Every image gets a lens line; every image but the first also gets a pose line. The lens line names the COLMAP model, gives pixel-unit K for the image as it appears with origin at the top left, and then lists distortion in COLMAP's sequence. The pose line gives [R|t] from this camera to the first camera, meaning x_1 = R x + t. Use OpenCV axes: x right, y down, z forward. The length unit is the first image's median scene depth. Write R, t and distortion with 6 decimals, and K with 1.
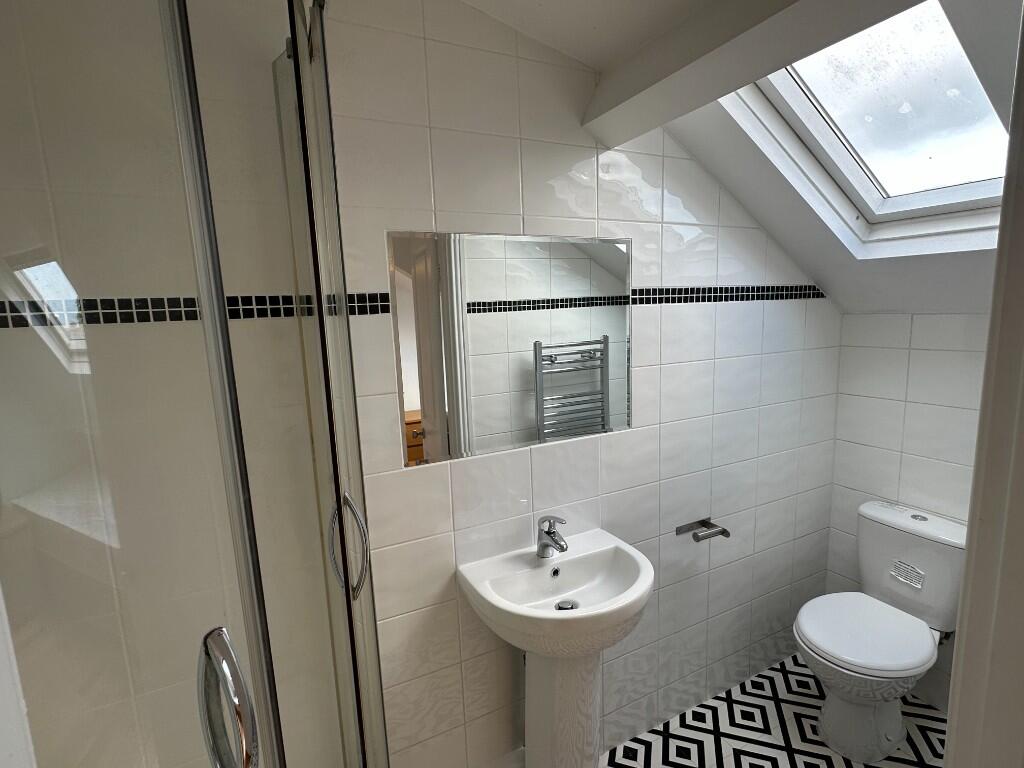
lens RADIAL K [[513.1, 0, 512.0], [0, 513.1, 384.0], [0, 0, 1]] dist [0.003354, -0.000094]
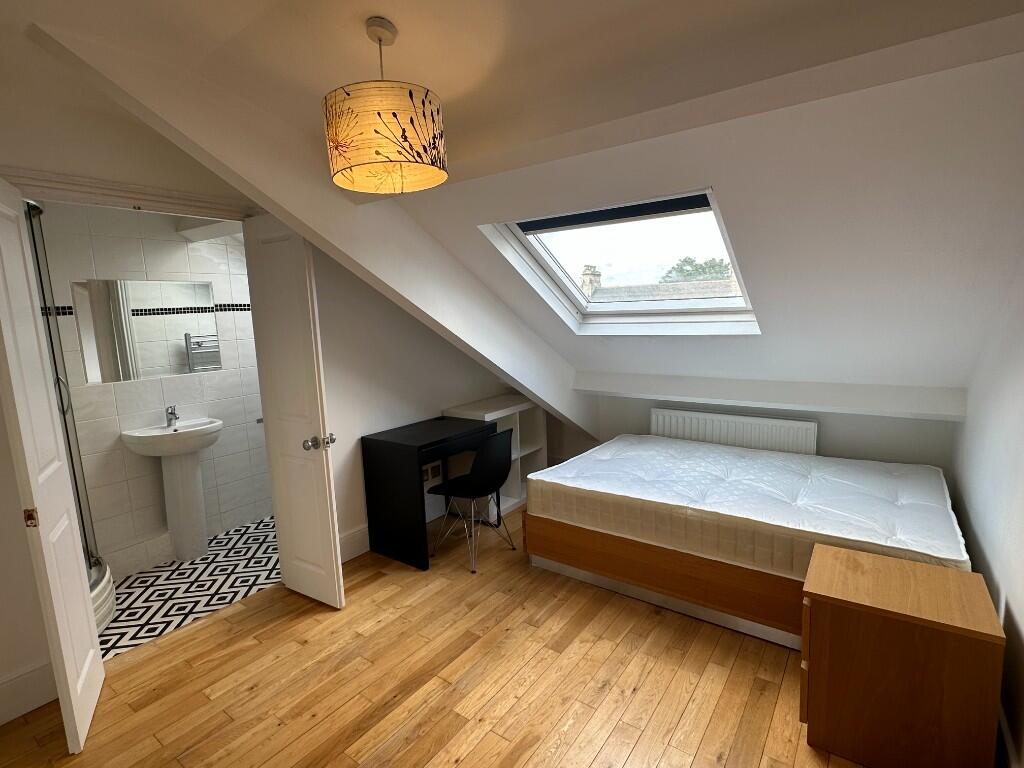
lens RADIAL K [[513.1, 0, 512.0], [0, 513.1, 384.0], [0, 0, 1]] dist [0.003354, -0.000094]
pose [[0.884613, -0.062066, 0.462177, 0.330343], [0.067156, 0.997728, 0.005447, 0.230820], [-0.461465, 0.026219, 0.886771, -1.543769]]
